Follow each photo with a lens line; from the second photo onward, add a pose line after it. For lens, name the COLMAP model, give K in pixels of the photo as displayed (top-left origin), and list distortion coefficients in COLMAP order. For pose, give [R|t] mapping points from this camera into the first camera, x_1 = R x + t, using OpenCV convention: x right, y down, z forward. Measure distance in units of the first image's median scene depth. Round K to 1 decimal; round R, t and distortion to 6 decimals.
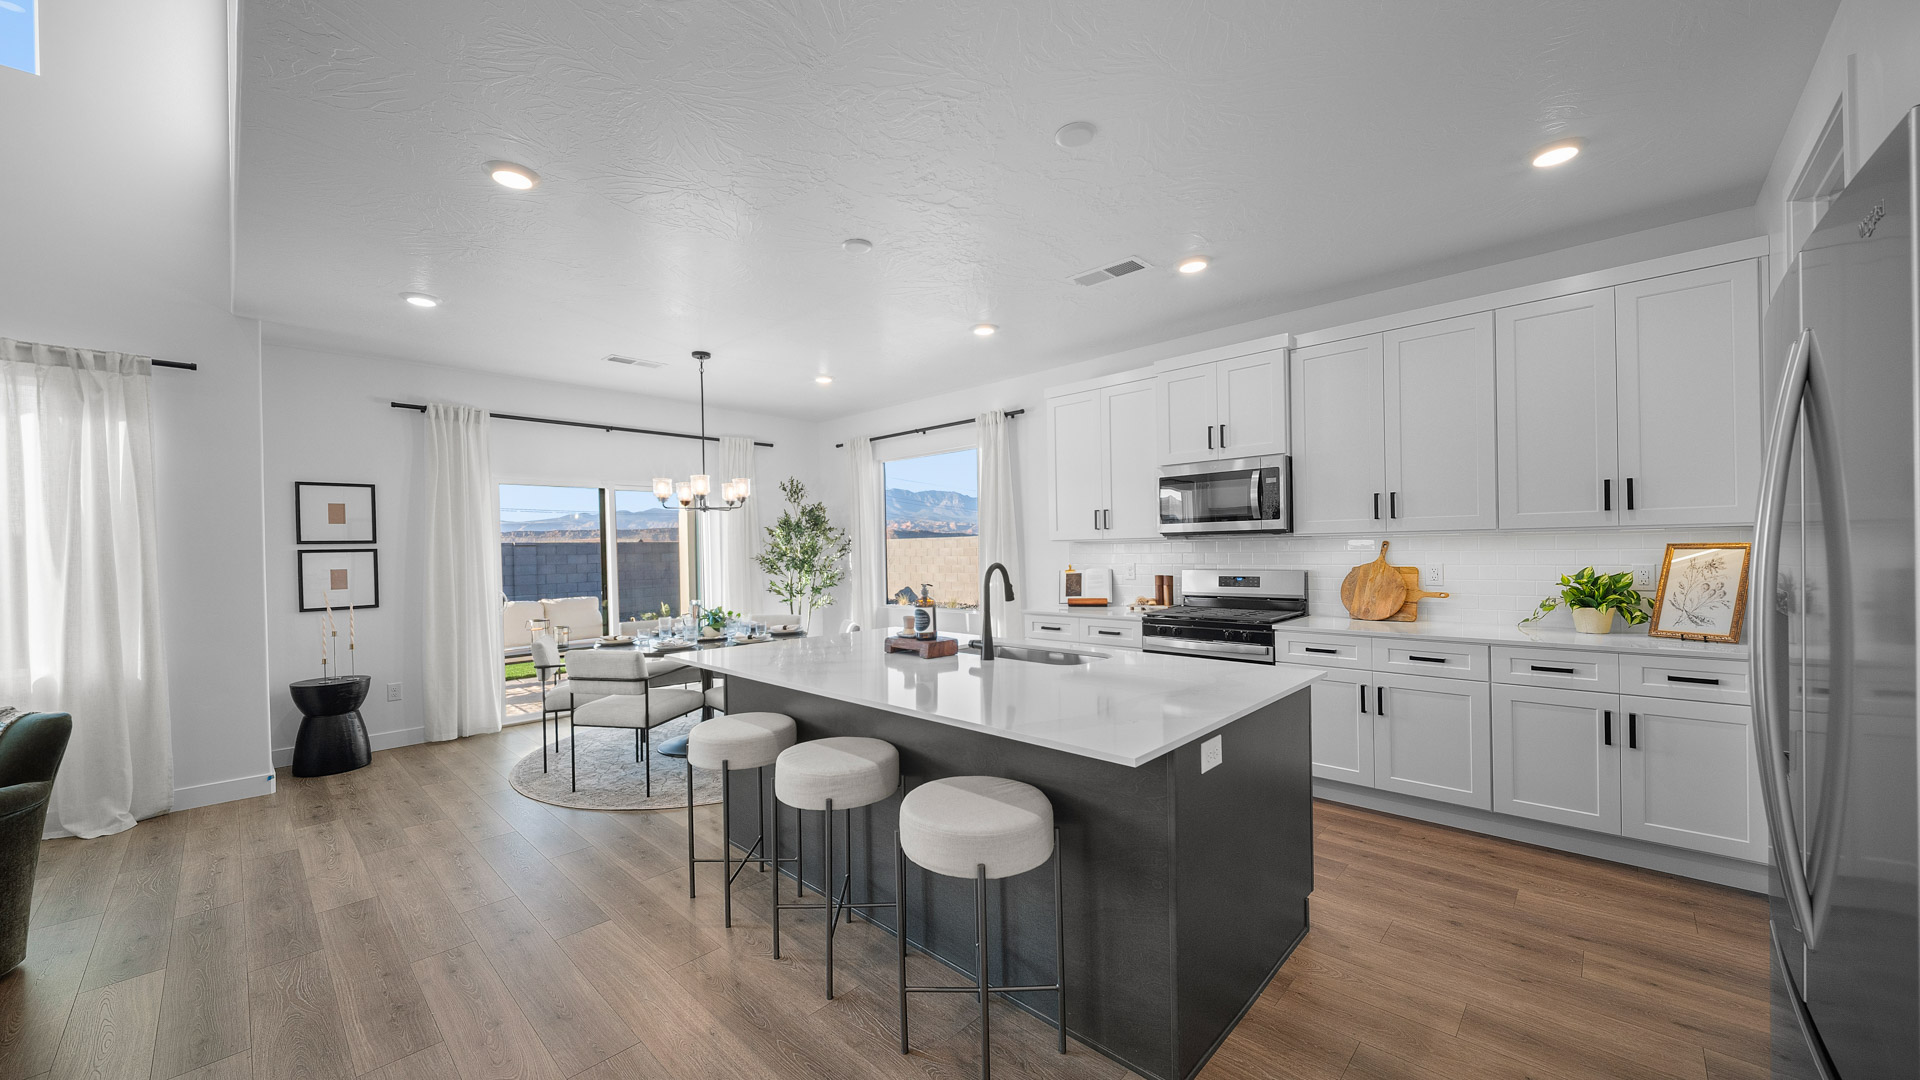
lens RADIAL K [[696.6, 0, 958.7], [0, 696.6, 565.6], [0, 0, 1]] dist [0.009015, -0.000036]
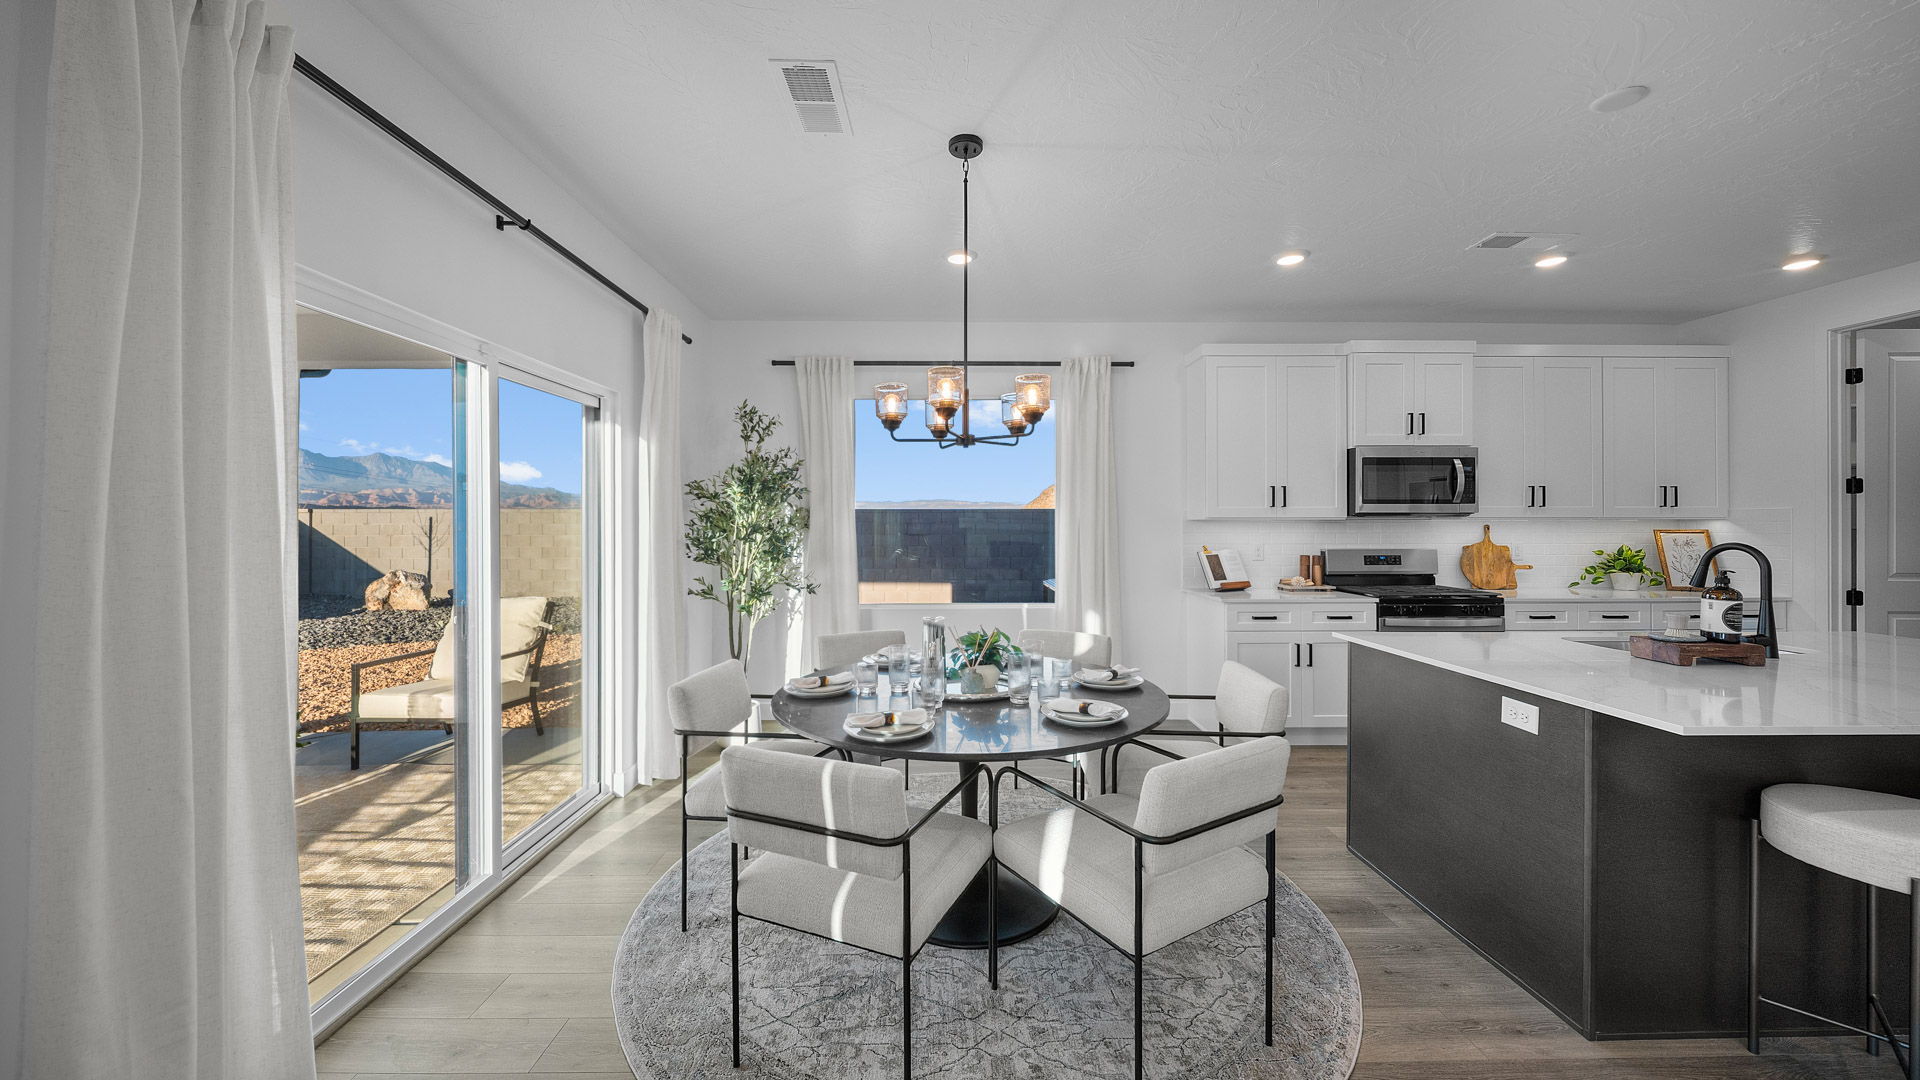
lens RADIAL K [[676.0, 0, 960.0], [0, 676.0, 540.0], [0, 0, 1]] dist [-0.000497, -0.000066]
pose [[0.714963, -0.001733, 0.699160, -0.832748], [0.005671, 0.999978, -0.003321, -0.008593], [-0.699139, 0.006339, 0.714958, 0.742091]]
